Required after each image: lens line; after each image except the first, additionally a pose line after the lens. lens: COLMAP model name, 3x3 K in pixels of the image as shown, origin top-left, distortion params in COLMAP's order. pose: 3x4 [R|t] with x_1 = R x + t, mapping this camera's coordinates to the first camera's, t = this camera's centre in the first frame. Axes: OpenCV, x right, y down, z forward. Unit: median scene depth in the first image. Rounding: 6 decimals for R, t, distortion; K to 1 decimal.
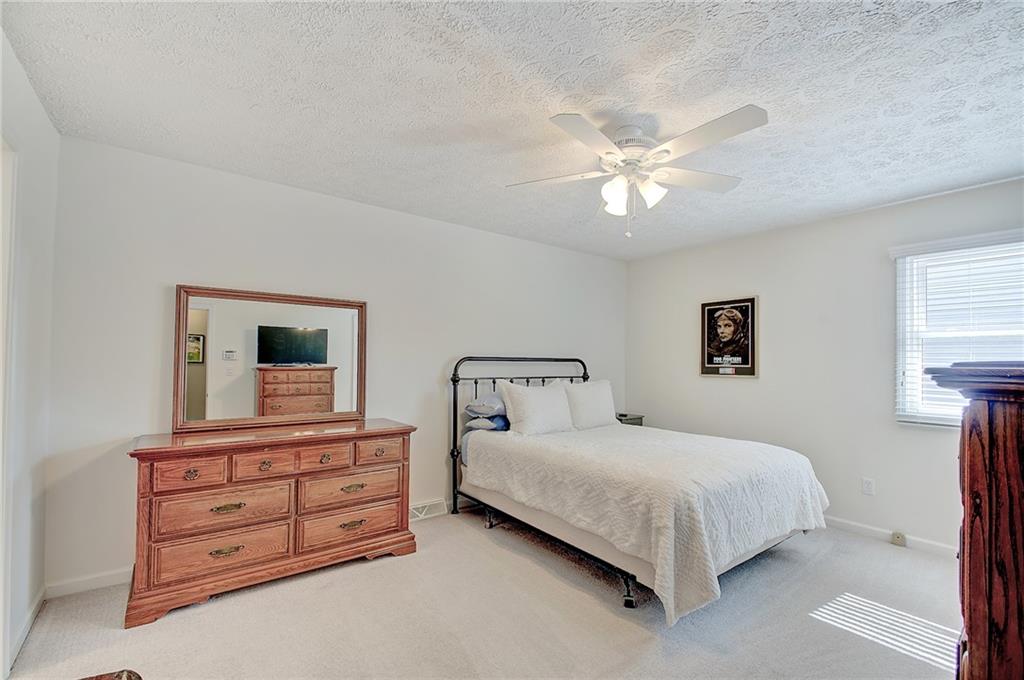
lens RADIAL K [[446.9, 0, 511.3], [0, 446.9, 353.9], [0, 0, 1]] dist [0.001800, -0.000301]
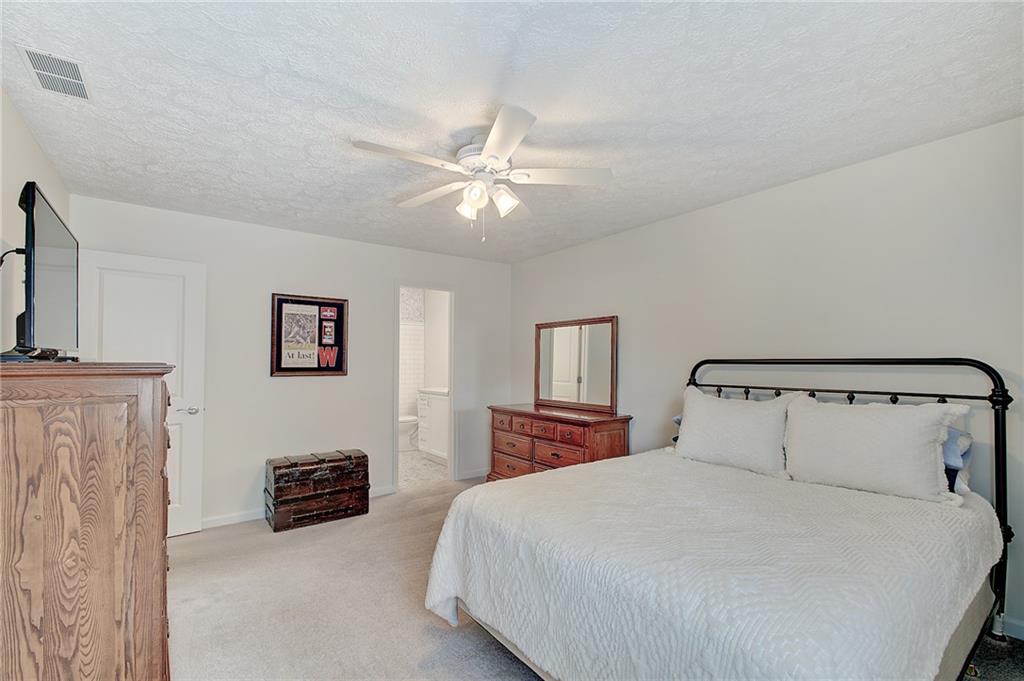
lens RADIAL K [[446.9, 0, 511.3], [0, 446.9, 354.4], [0, 0, 1]] dist [0.001800, -0.000301]
pose [[-0.009718, -0.030985, -0.999473, 0.995758], [0.013000, 0.999431, -0.031111, 0.023910], [0.999868, -0.013295, -0.009309, 0.831637]]
